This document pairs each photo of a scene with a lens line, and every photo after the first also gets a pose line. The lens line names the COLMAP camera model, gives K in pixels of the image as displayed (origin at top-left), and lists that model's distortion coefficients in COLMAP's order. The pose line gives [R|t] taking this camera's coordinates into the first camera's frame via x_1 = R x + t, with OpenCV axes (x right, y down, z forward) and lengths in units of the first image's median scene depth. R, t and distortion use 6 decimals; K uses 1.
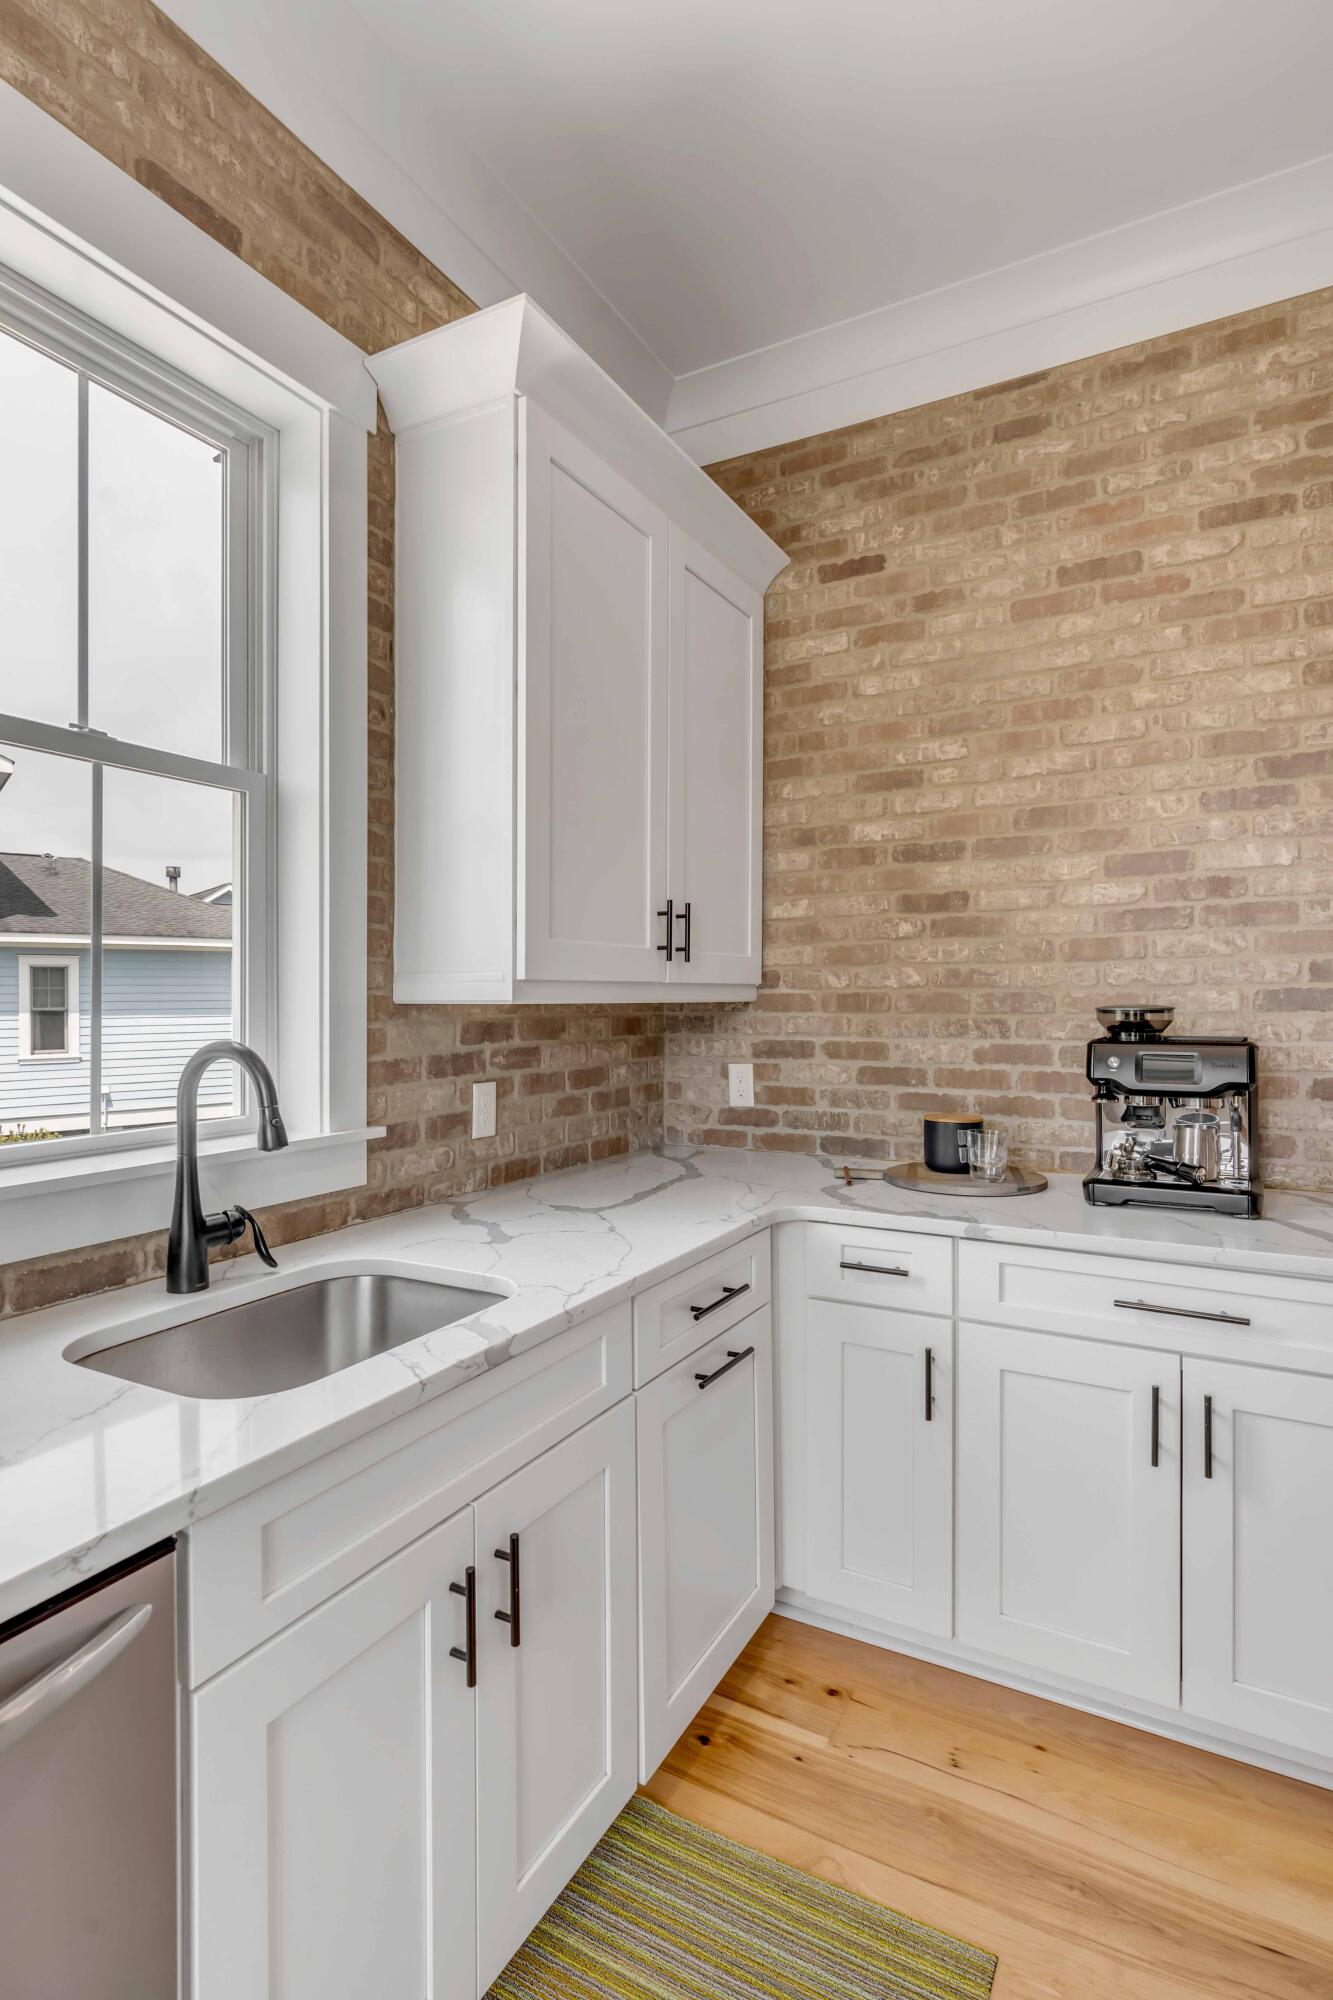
lens RADIAL K [[1006.6, 0, 666.5], [0, 1006.6, 1000.0], [0, 0, 1]] dist [-0.000016, 0.000003]
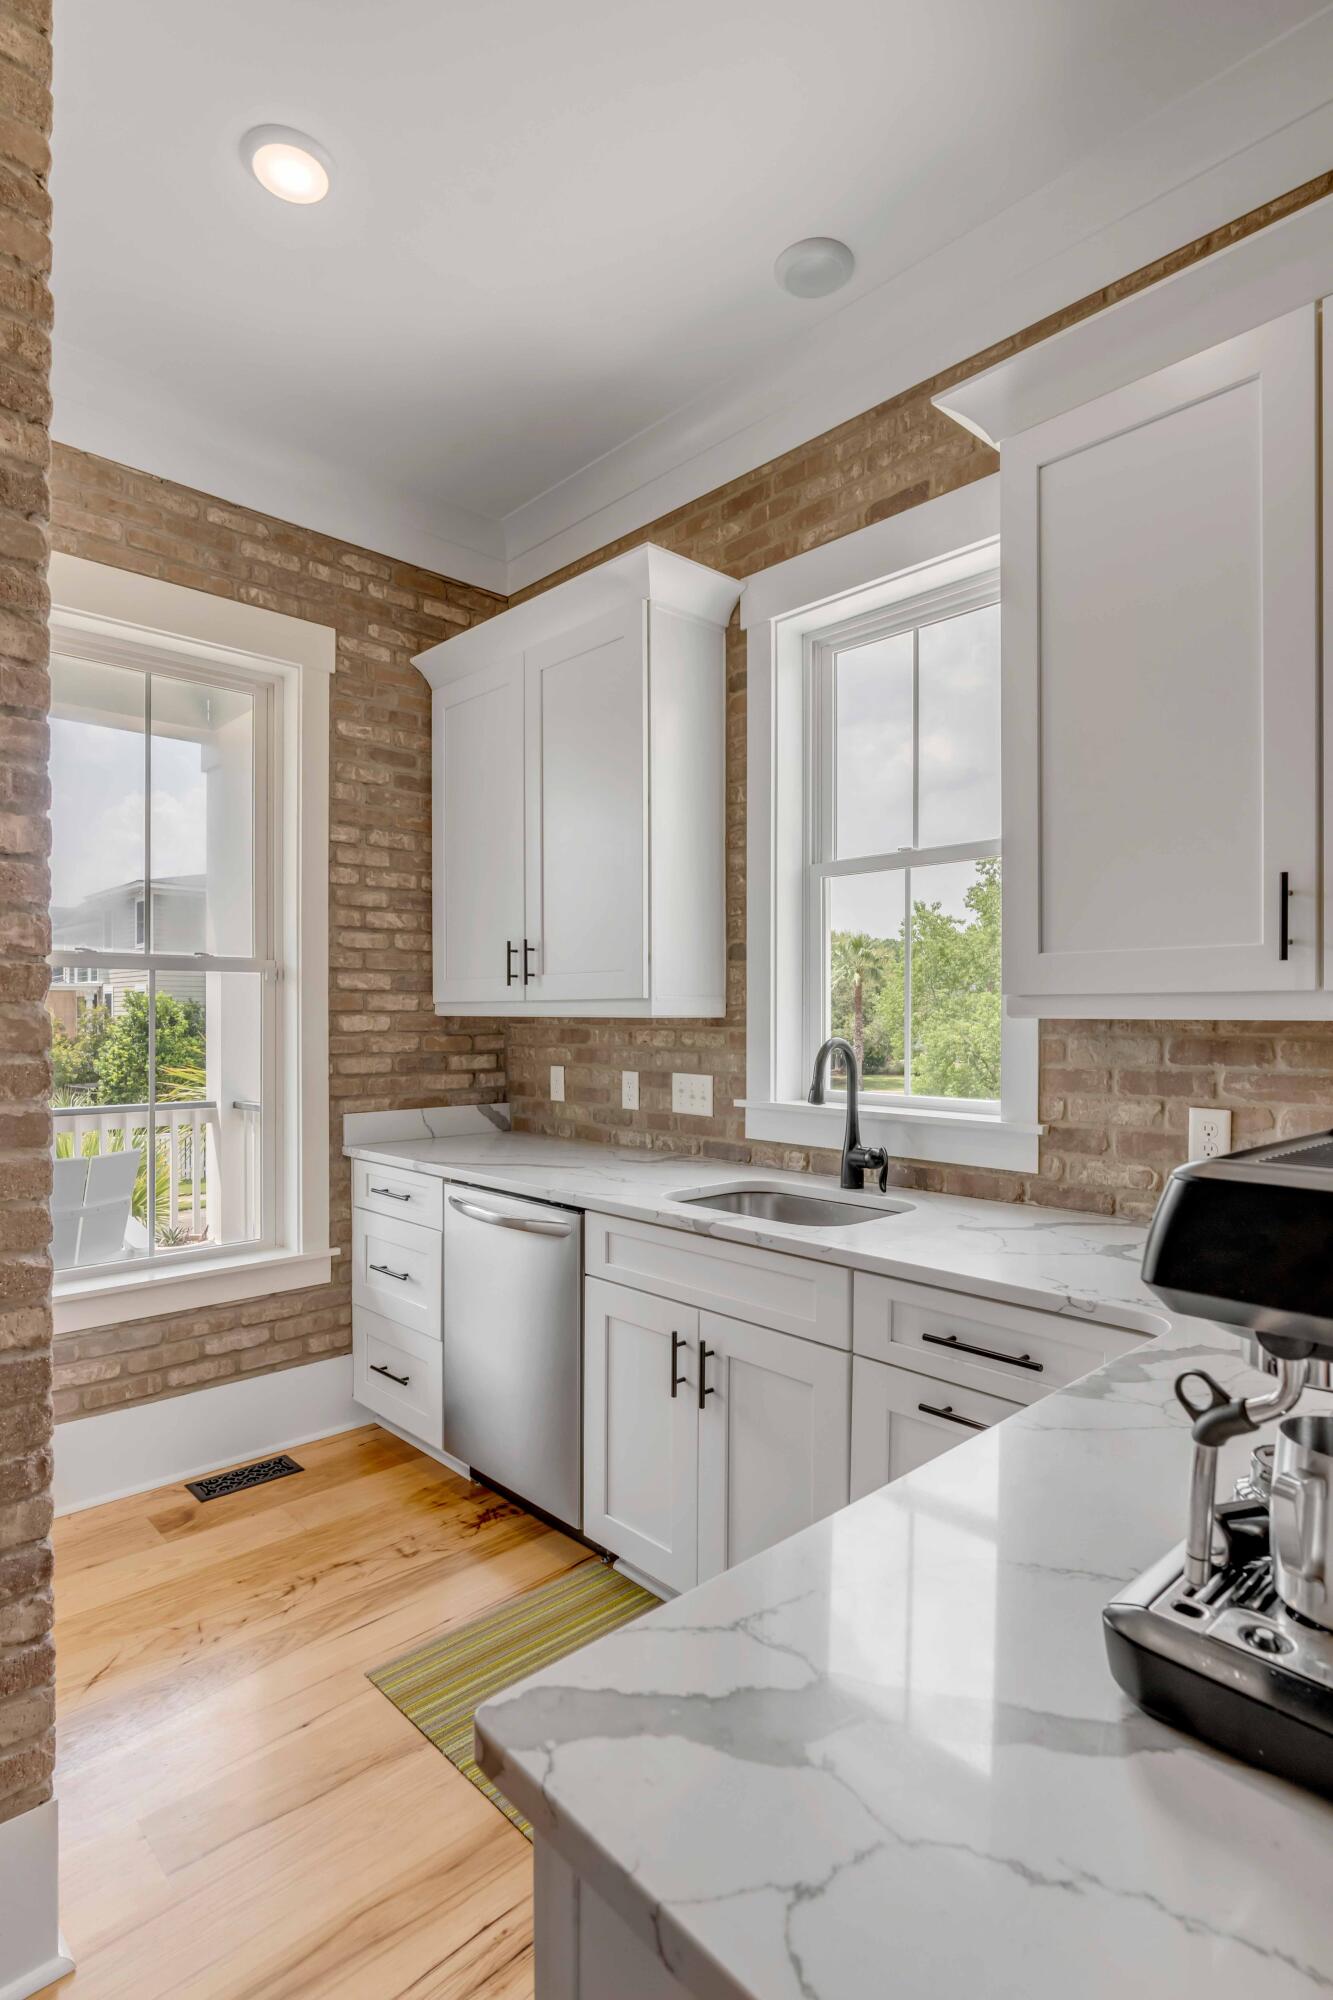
lens RADIAL K [[1006.6, 0, 666.5], [0, 1006.6, 1000.0], [0, 0, 1]] dist [-0.000016, 0.000003]
pose [[-0.306650, -0.001047, -0.951822, 0.881151], [0.003917, 0.999990, -0.002362, -0.014587], [0.951814, -0.004453, -0.306643, 0.894041]]
